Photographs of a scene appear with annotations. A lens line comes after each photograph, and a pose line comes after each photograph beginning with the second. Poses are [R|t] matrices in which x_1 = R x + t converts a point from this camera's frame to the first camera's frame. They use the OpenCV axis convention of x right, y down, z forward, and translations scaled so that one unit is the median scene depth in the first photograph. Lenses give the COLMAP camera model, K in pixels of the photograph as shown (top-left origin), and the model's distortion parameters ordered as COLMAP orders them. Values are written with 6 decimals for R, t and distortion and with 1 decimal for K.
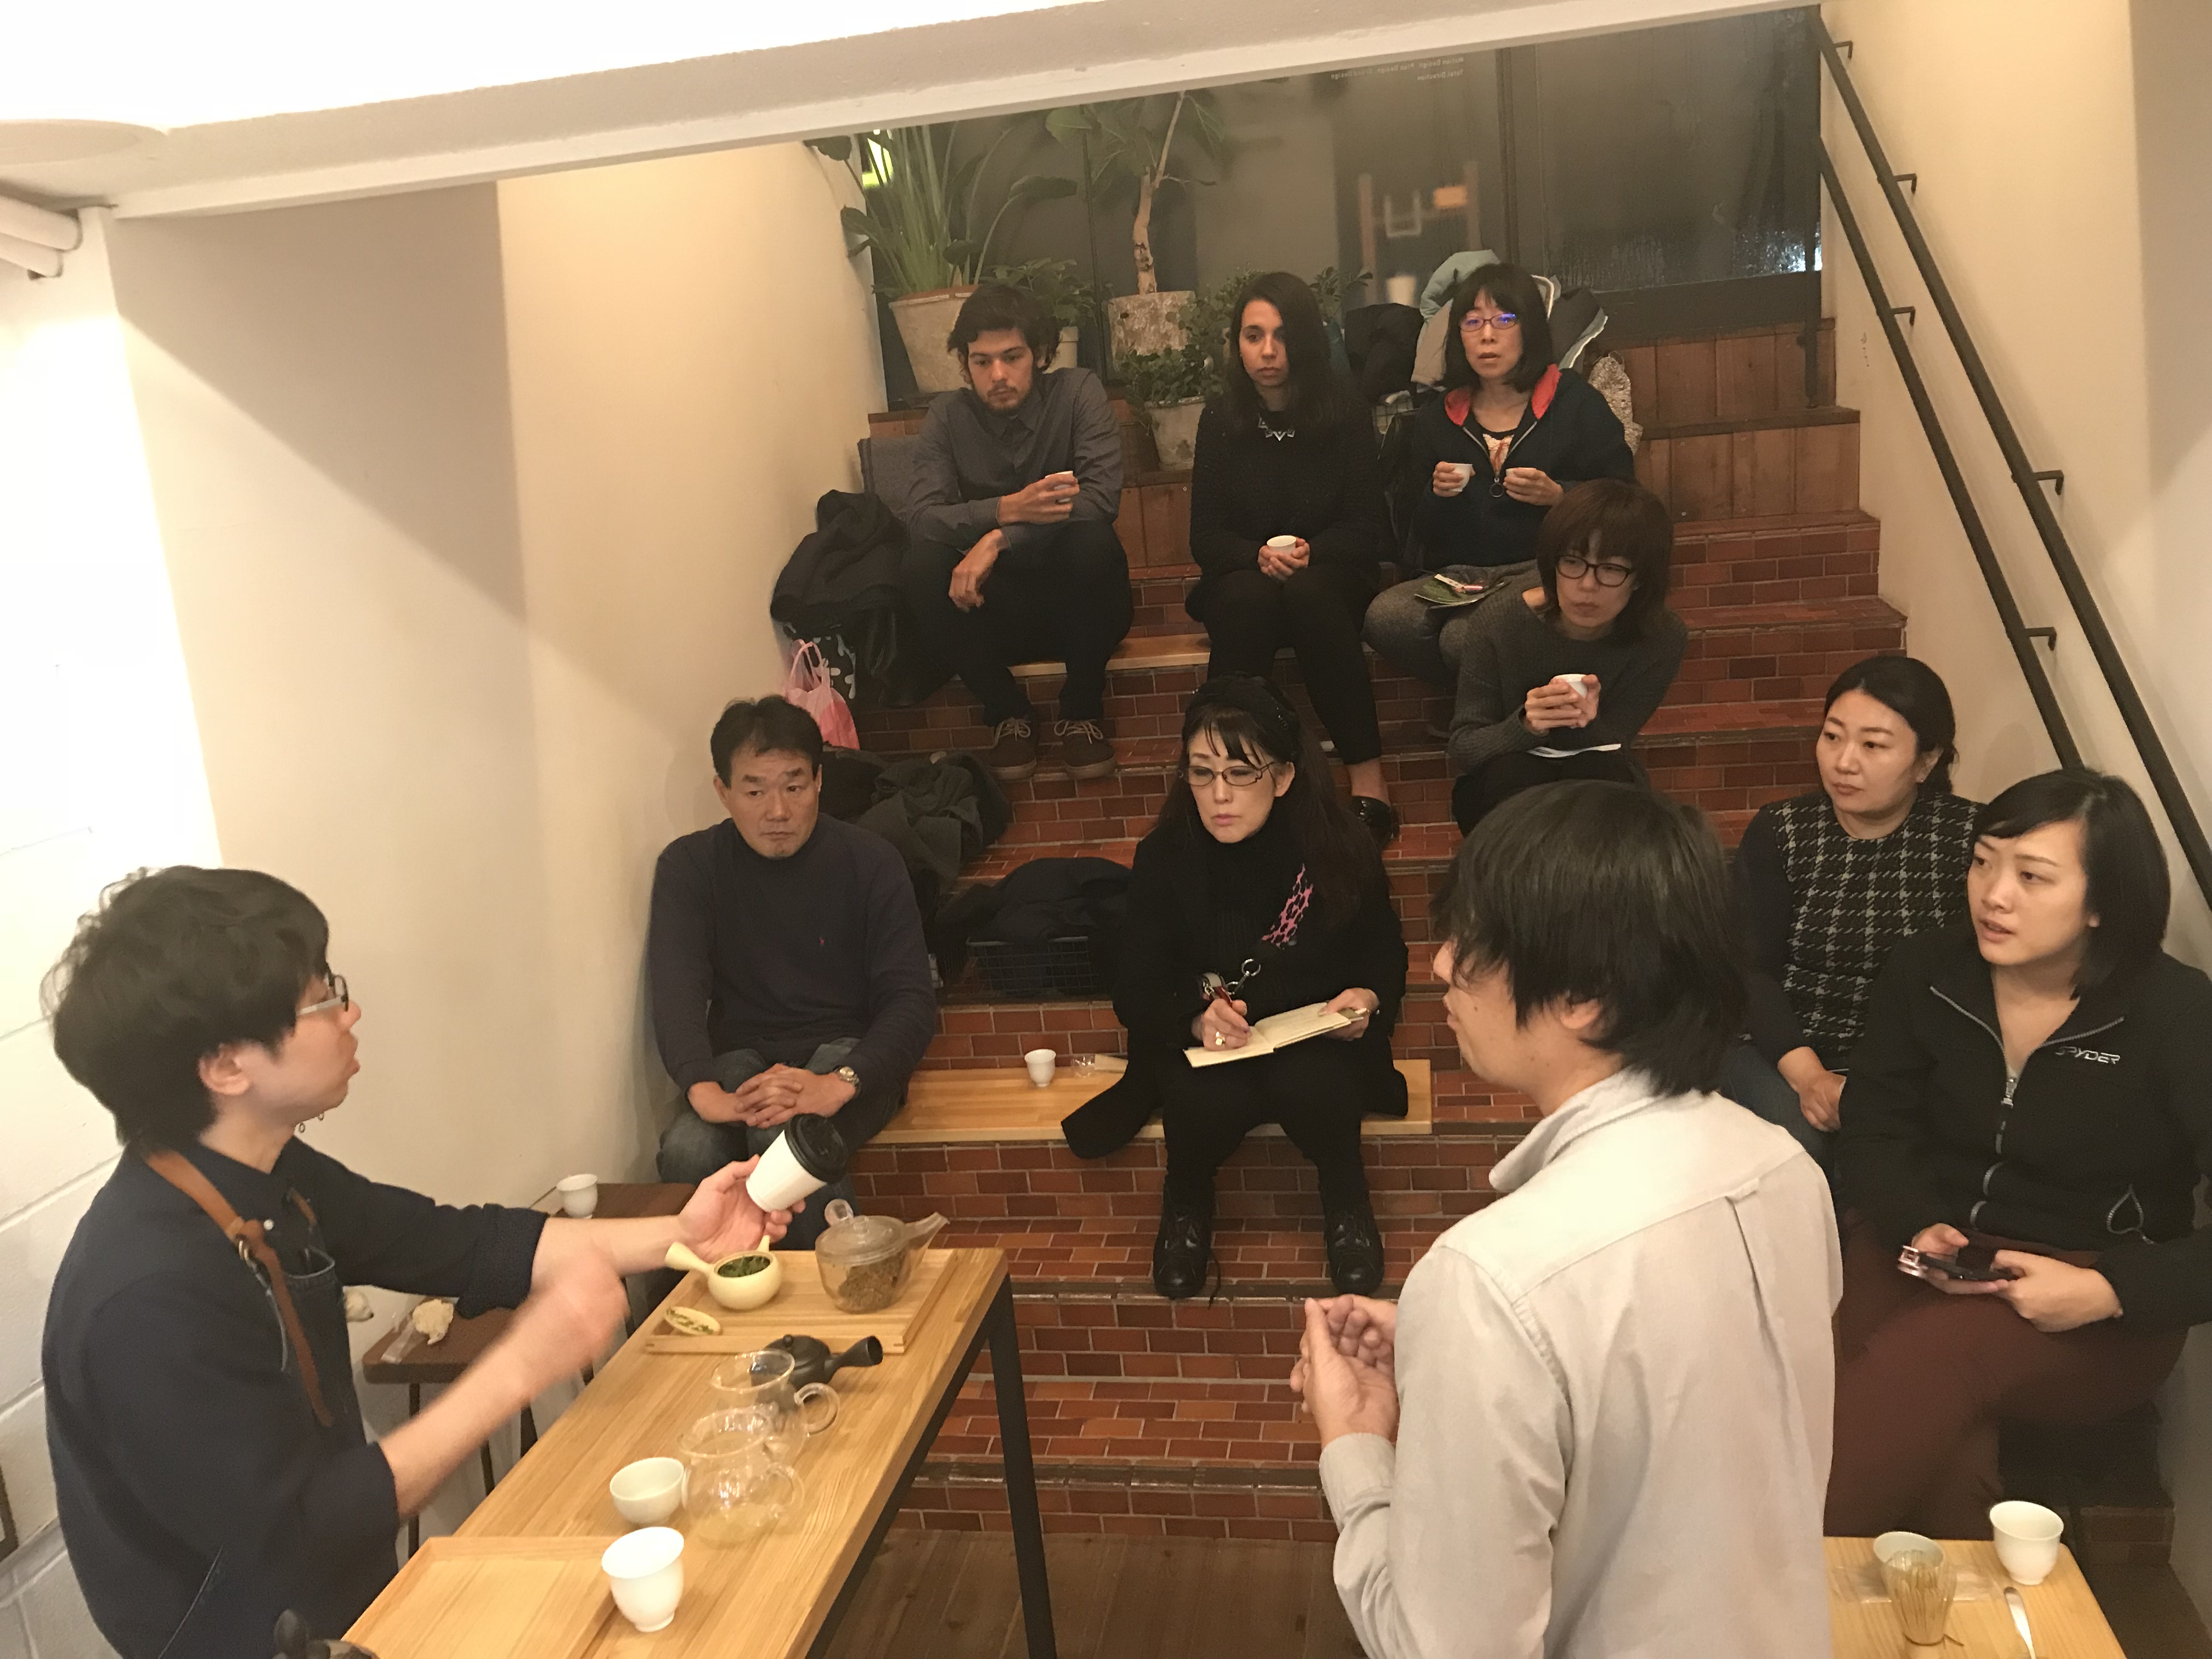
lens RADIAL K [[1797.0, 0, 1092.6], [0, 1797.0, 813.3], [0, 0, 1]] dist [0.030730, -0.033717]
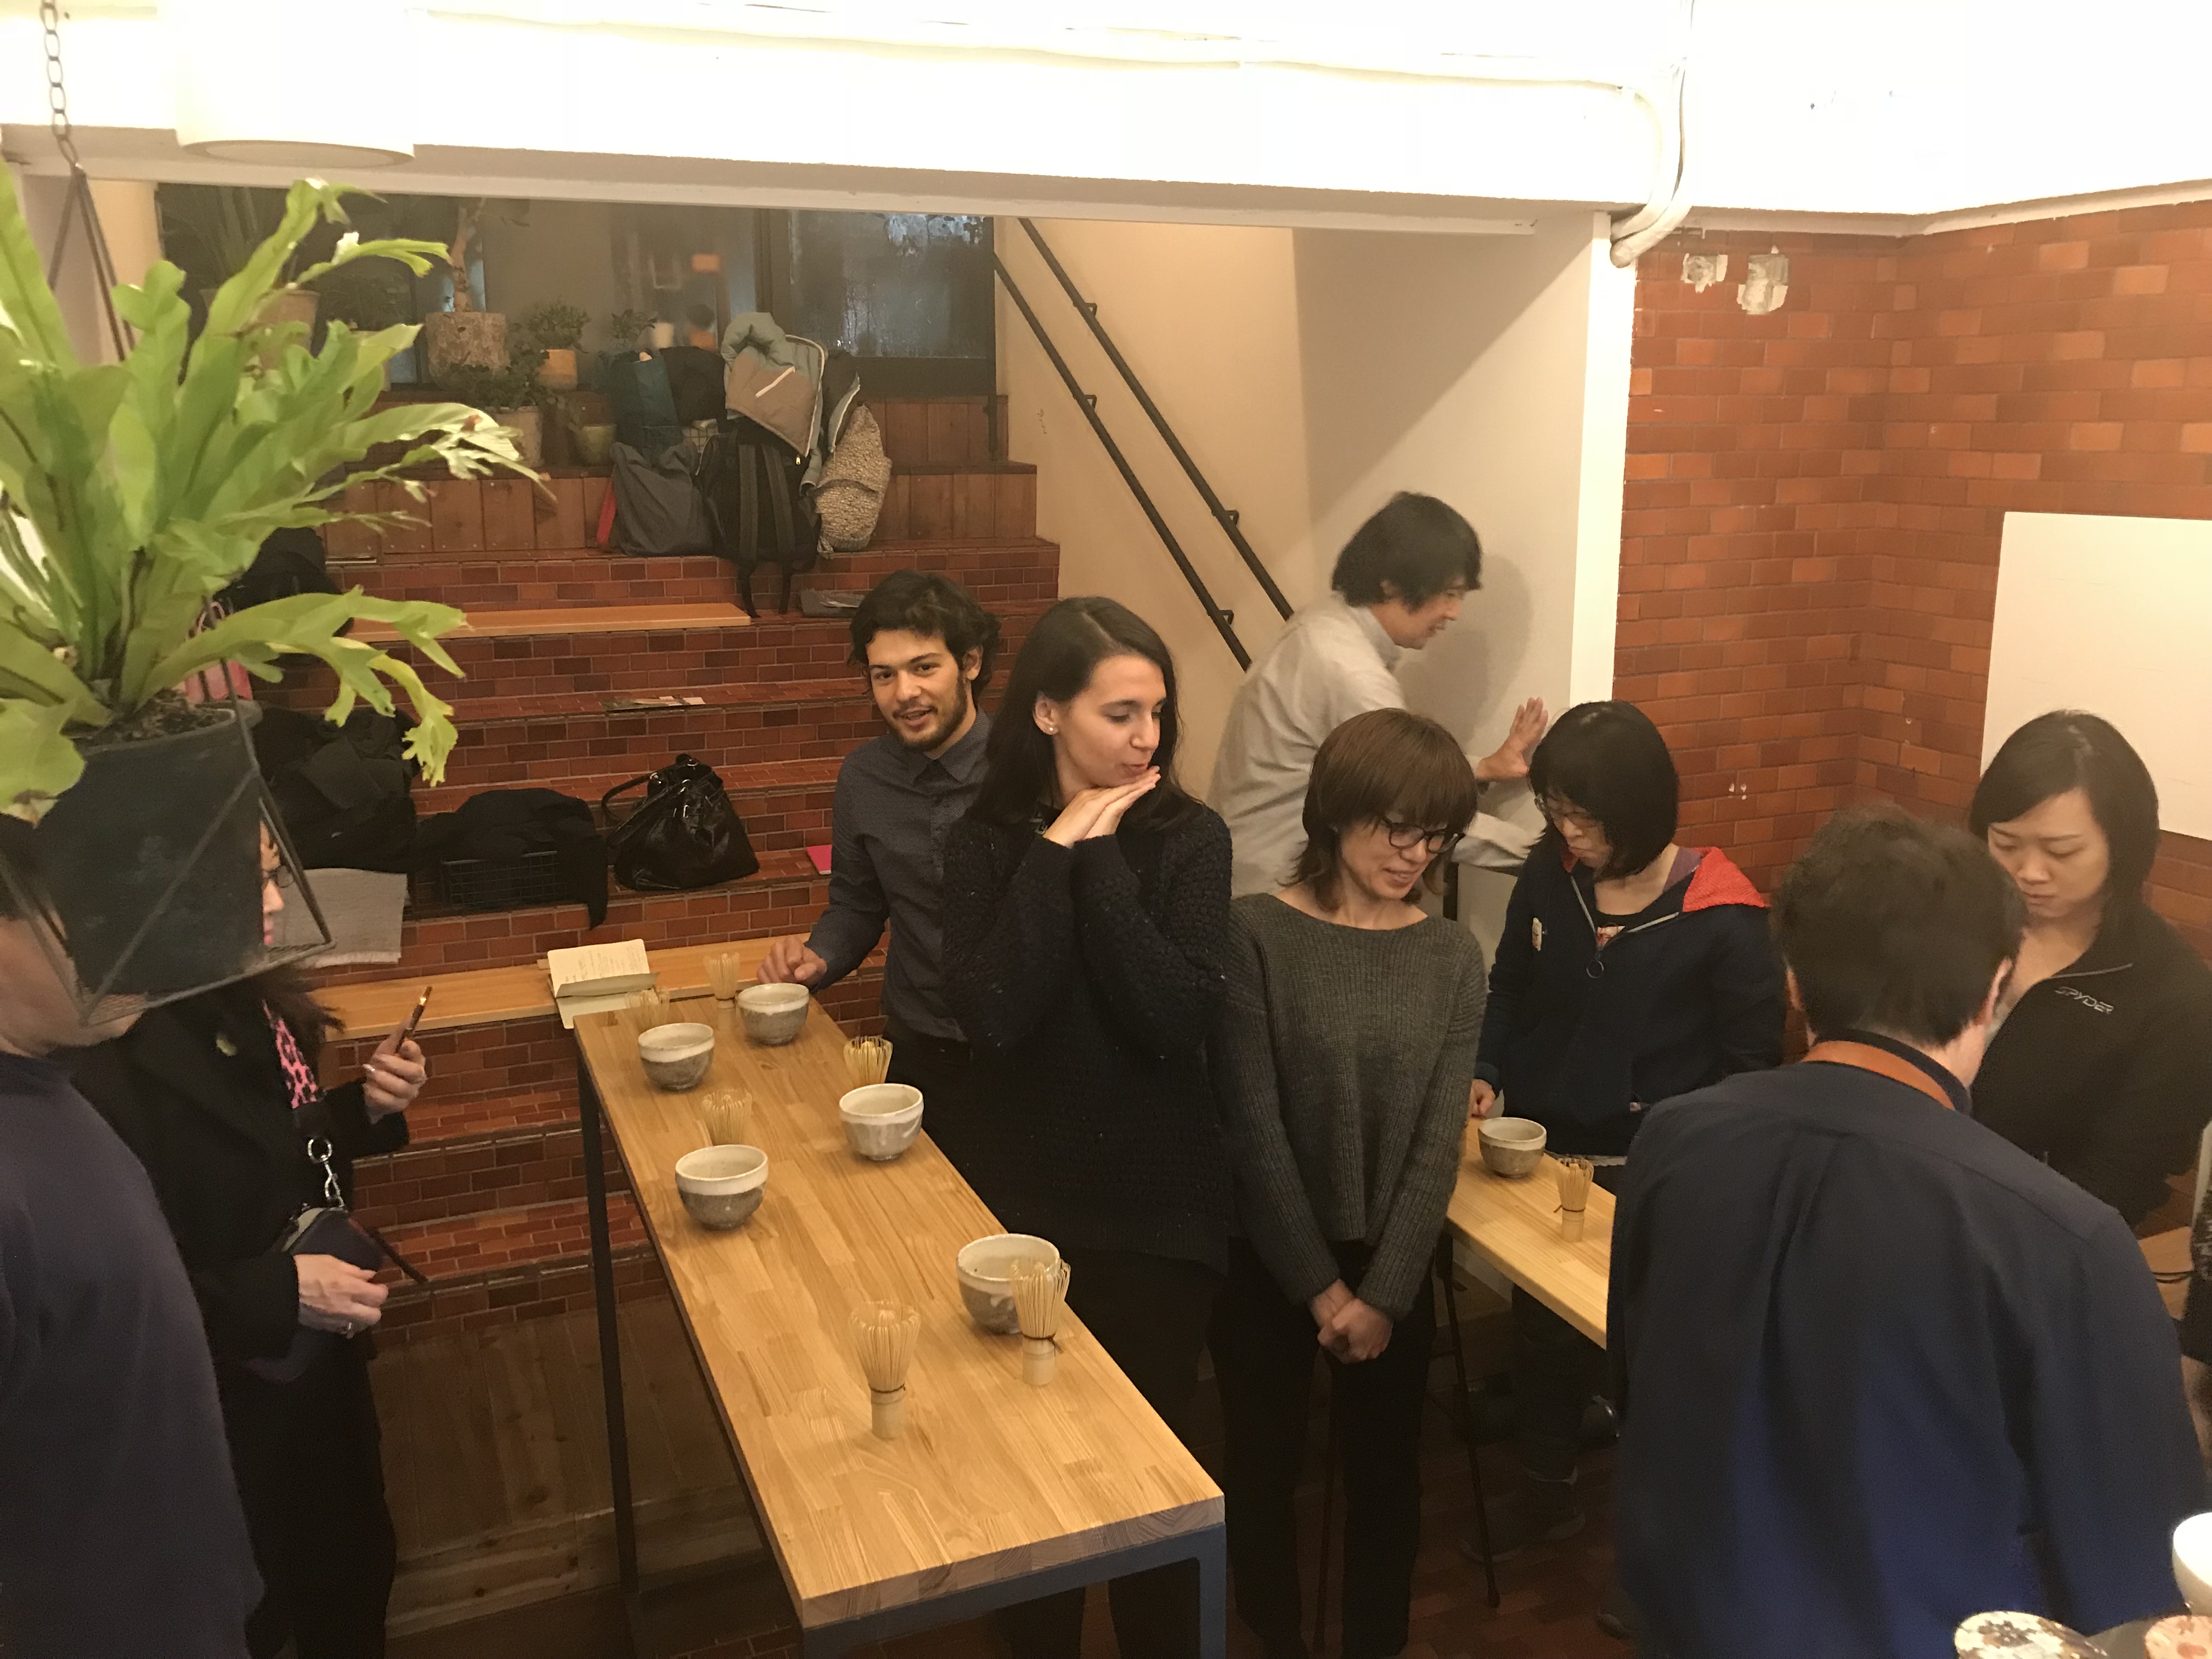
lens RADIAL K [[1797.0, 0, 1081.1], [0, 1797.0, 830.7], [0, 0, 1]] dist [0.030730, -0.033717]
pose [[0.836073, -0.034400, 0.547538, -0.365885], [0.043036, 0.999069, -0.002947, 0.074069], [-0.546927, 0.026027, 0.836775, -0.196211]]
